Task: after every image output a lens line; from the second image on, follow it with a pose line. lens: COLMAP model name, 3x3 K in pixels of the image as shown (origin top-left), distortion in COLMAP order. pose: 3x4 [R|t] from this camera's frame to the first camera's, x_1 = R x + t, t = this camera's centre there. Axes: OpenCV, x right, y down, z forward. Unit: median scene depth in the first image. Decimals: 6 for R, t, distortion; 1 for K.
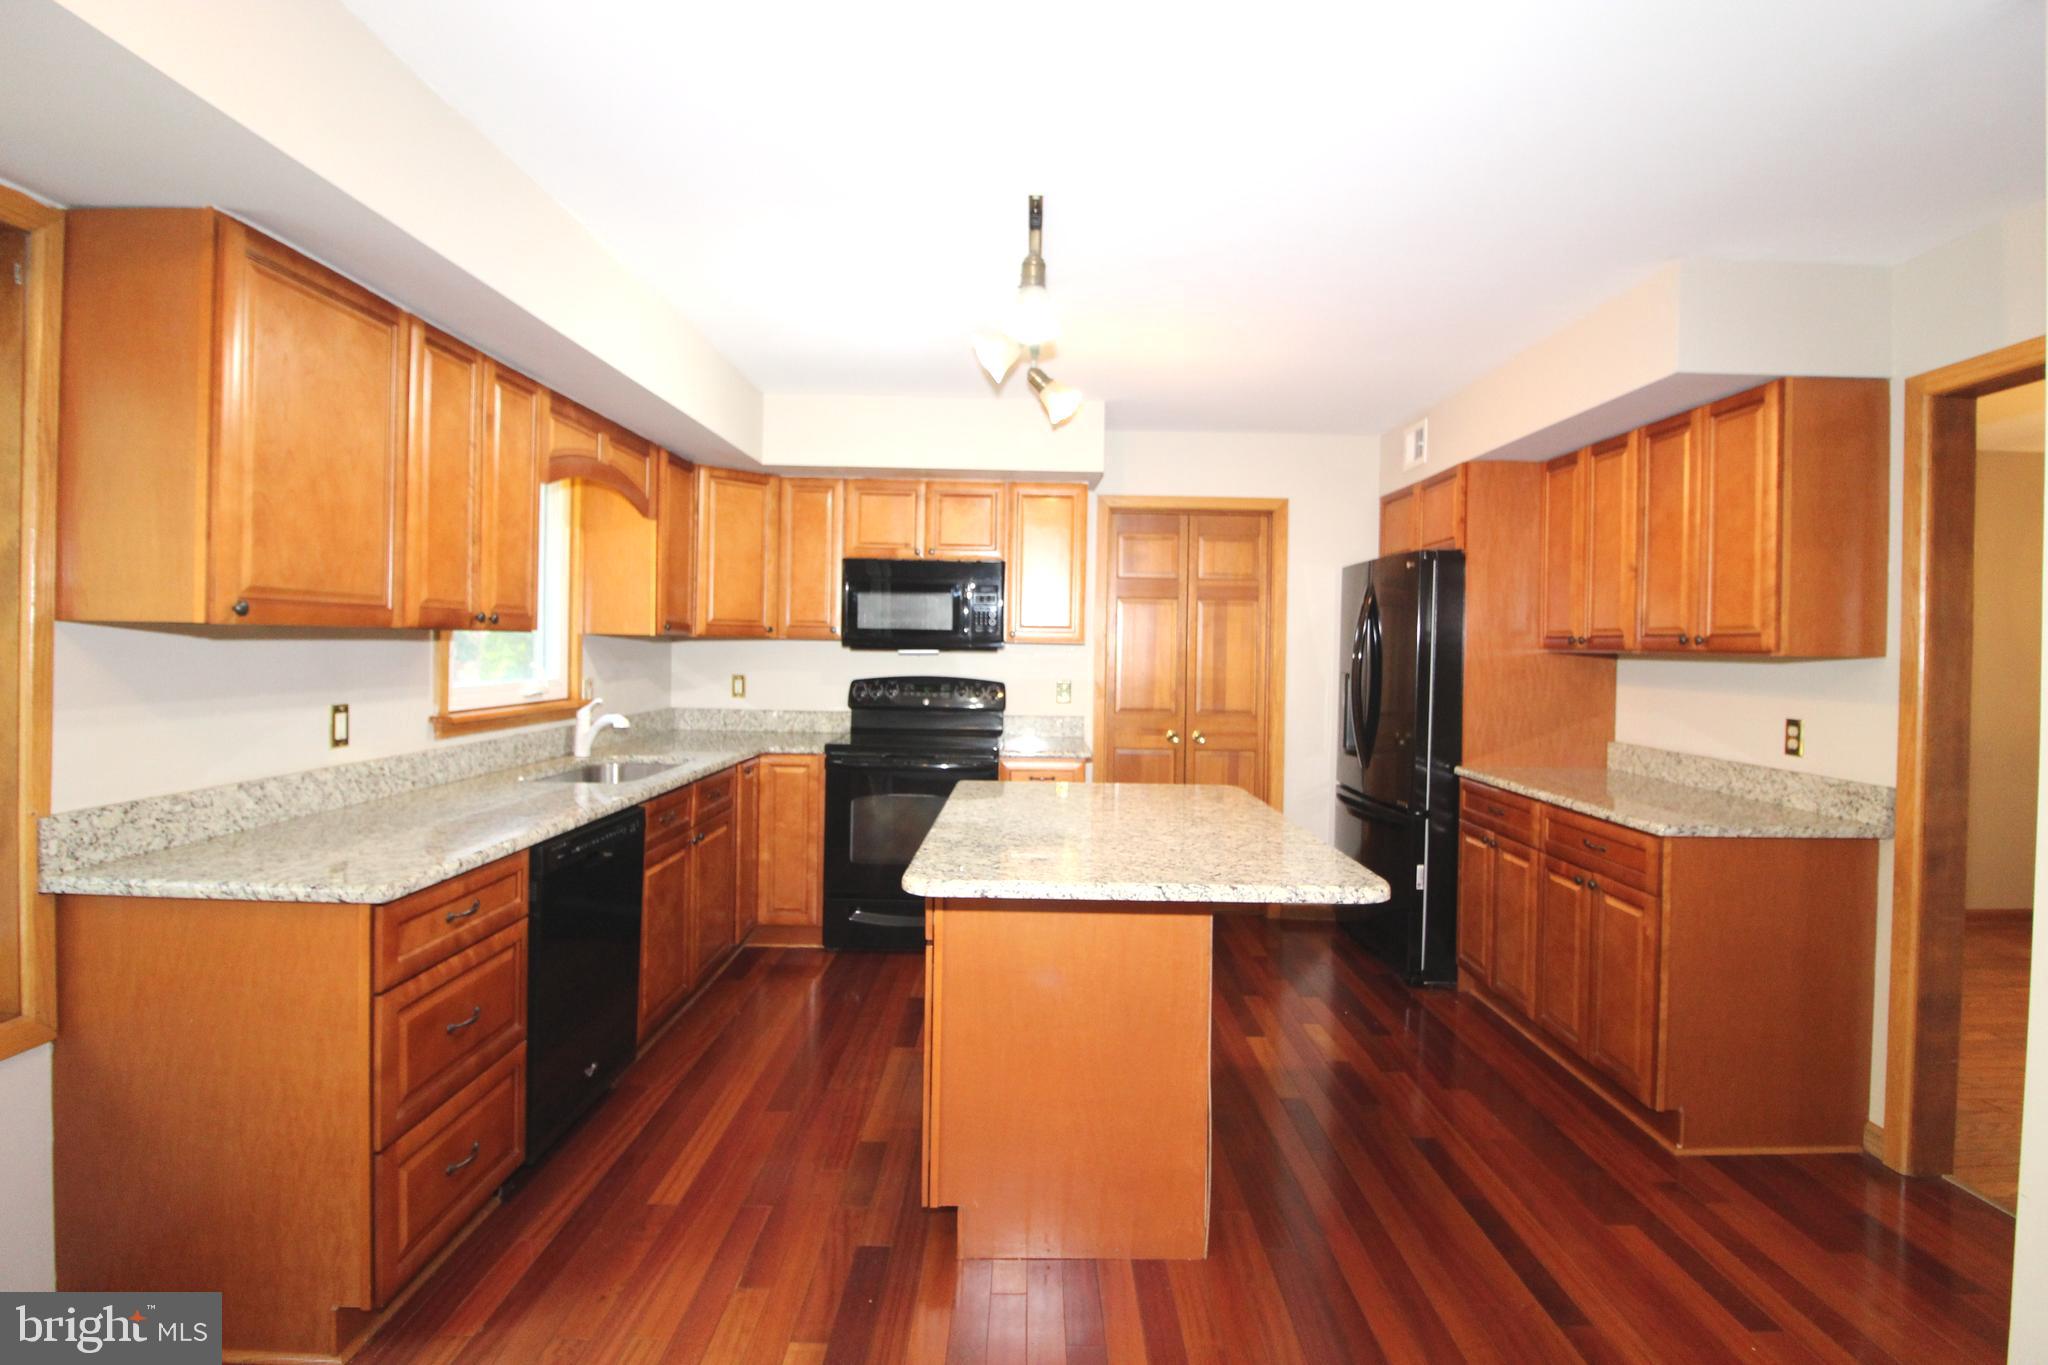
lens RADIAL K [[952.9, 0, 1032.7], [0, 952.9, 655.5], [0, 0, 1]] dist [-0.015415, -0.003334]
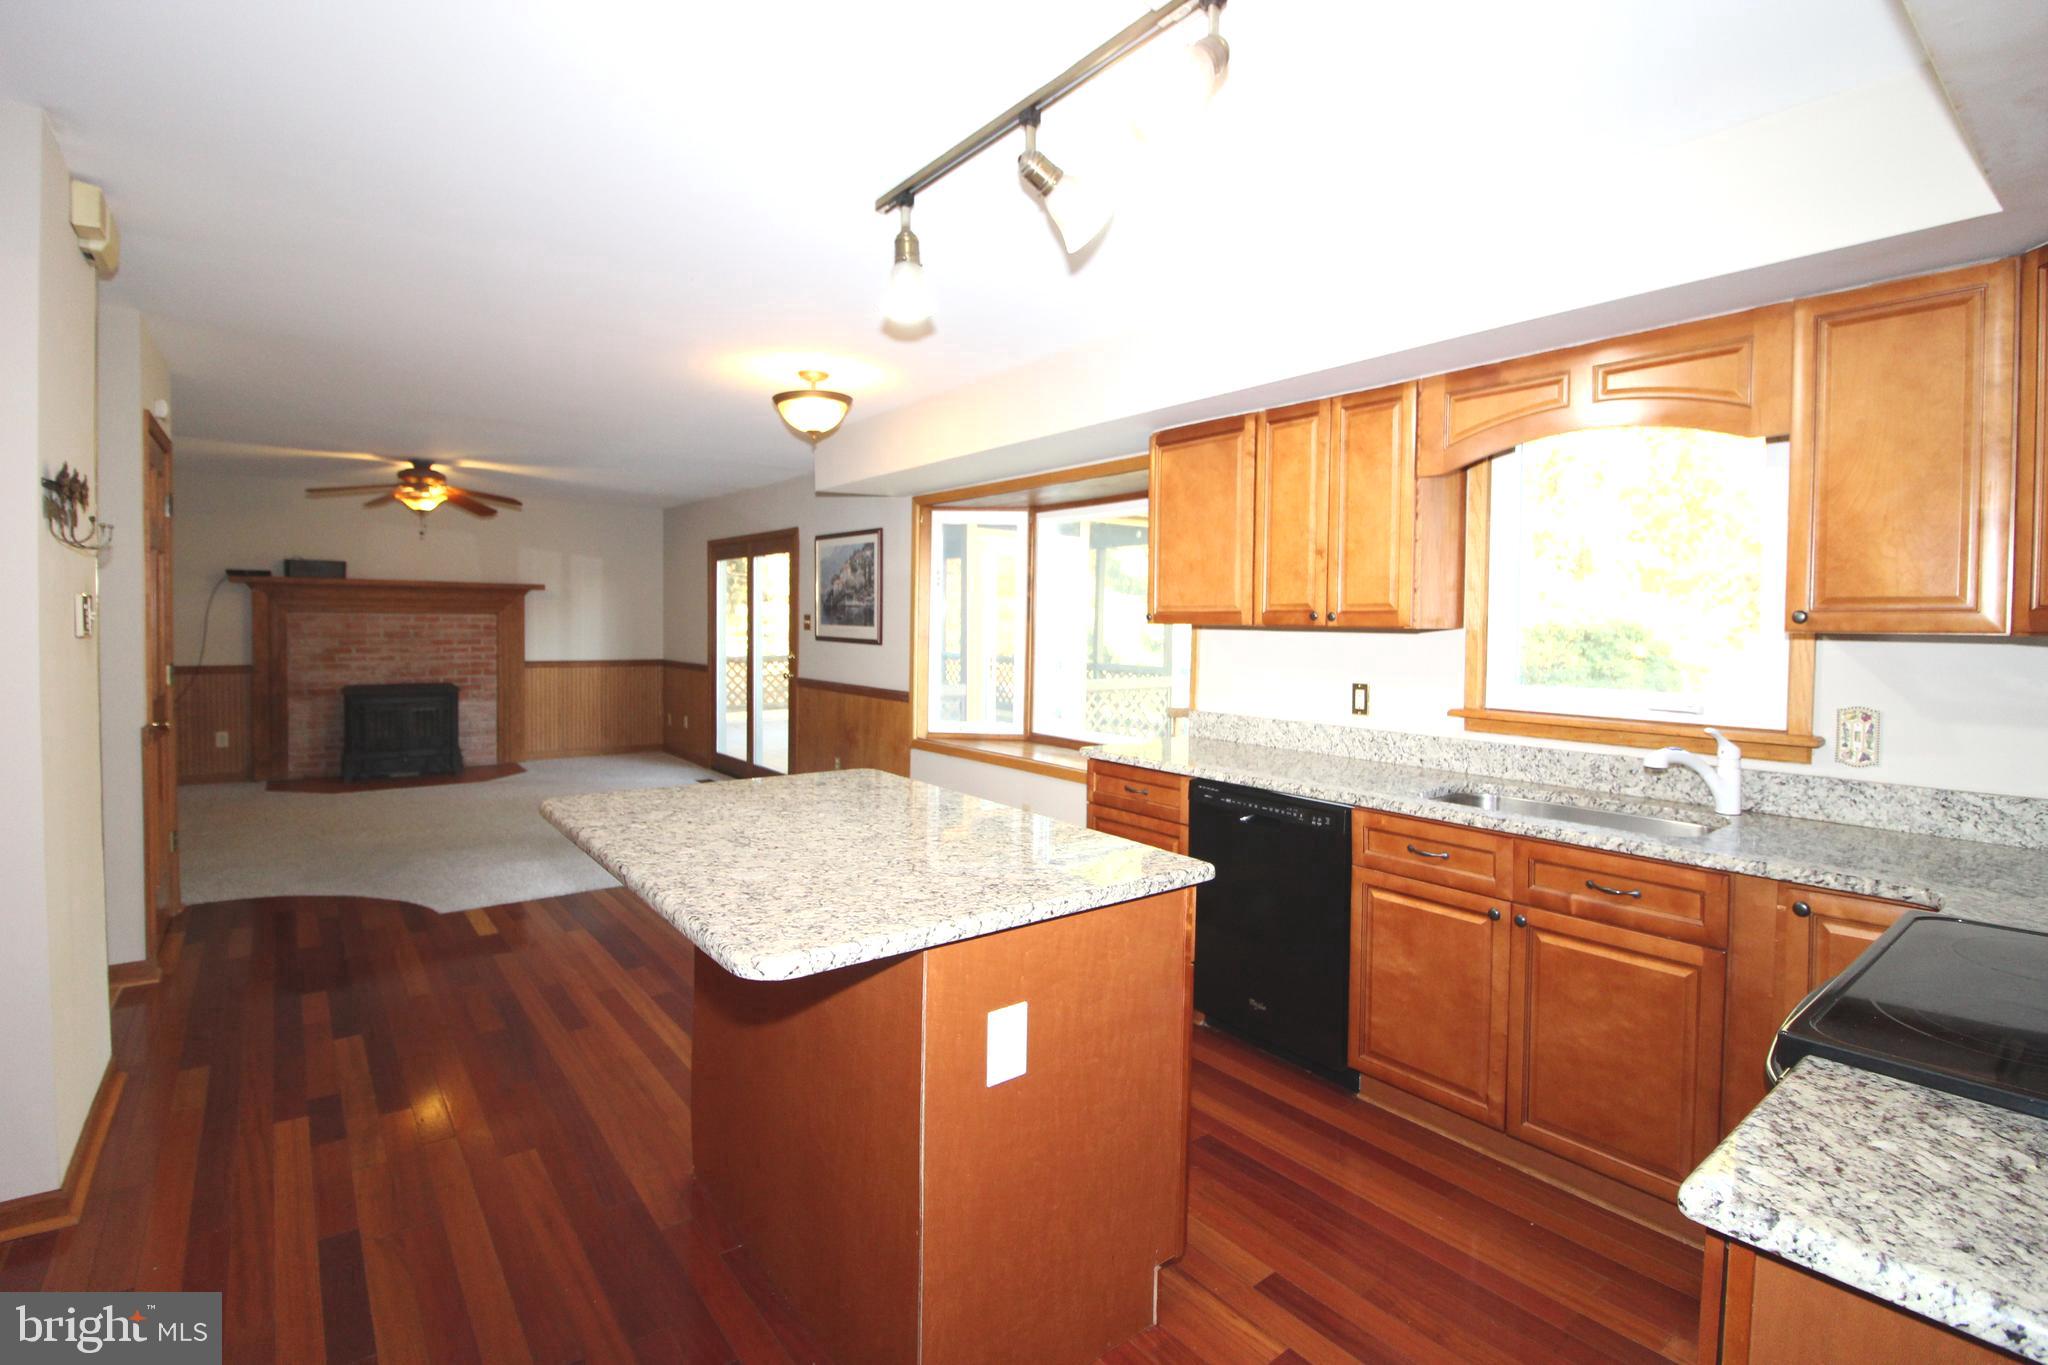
lens RADIAL K [[952.9, 0, 1048.8], [0, 952.9, 646.1], [0, 0, 1]] dist [-0.015415, -0.003334]
pose [[-0.772170, -0.012243, -0.635297, 0.379907], [-0.033051, 0.999235, 0.020916, -0.012153], [0.634555, 0.037148, -0.771984, 1.395723]]
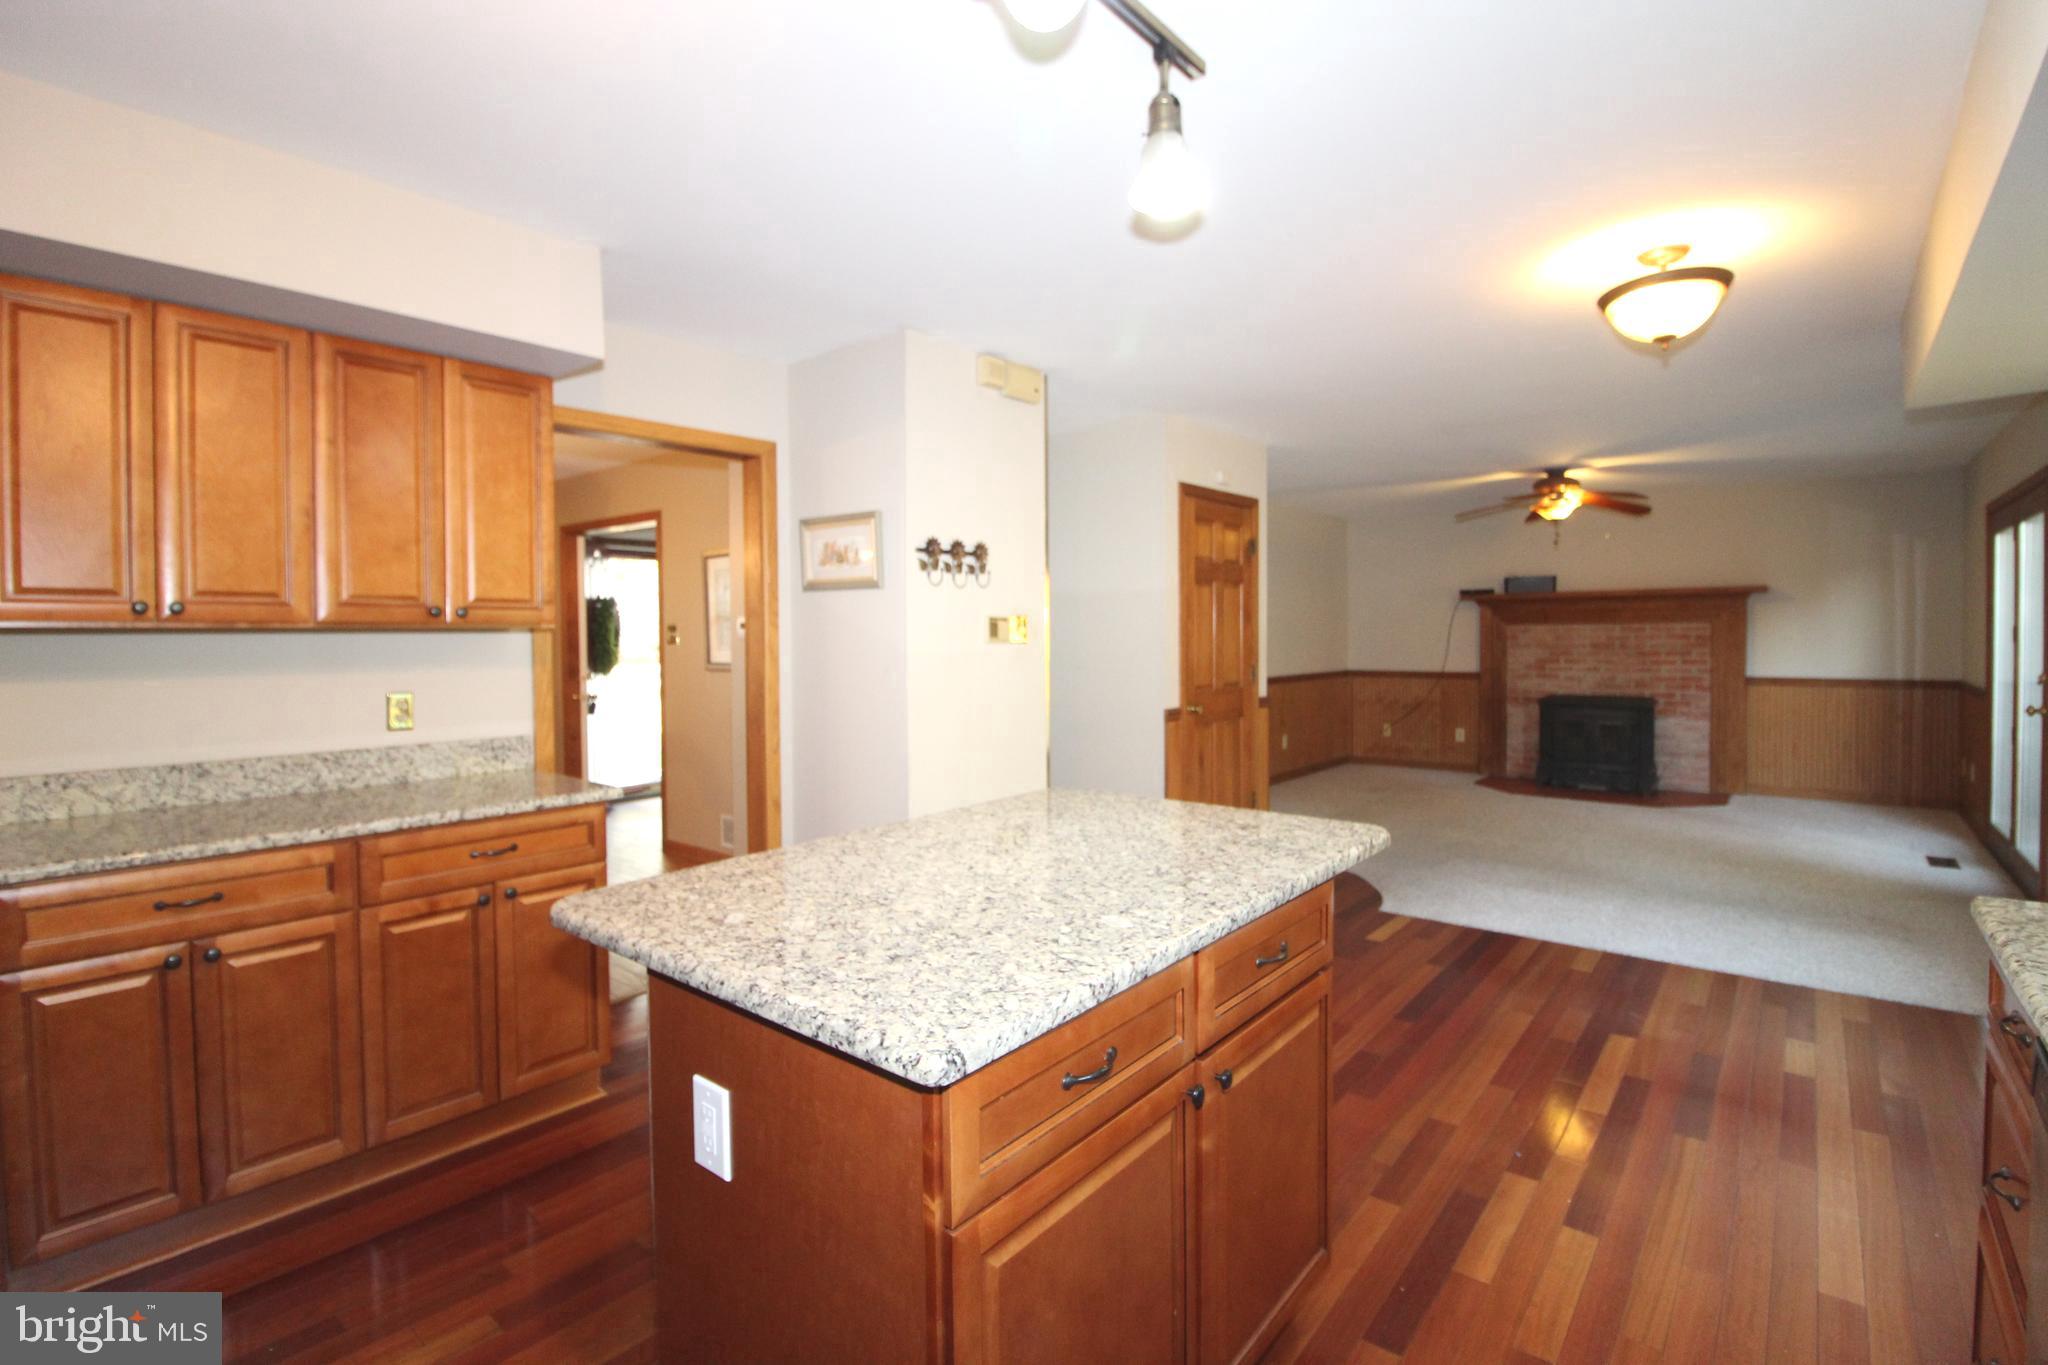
lens RADIAL K [[952.9, 0, 1037.2], [0, 952.9, 654.6], [0, 0, 1]] dist [-0.015415, -0.003334]
pose [[-0.777395, -0.025322, 0.628502, -0.293717], [0.000263, 0.999176, 0.040581, -0.010966], [-0.629012, 0.031713, -0.776748, 1.220829]]
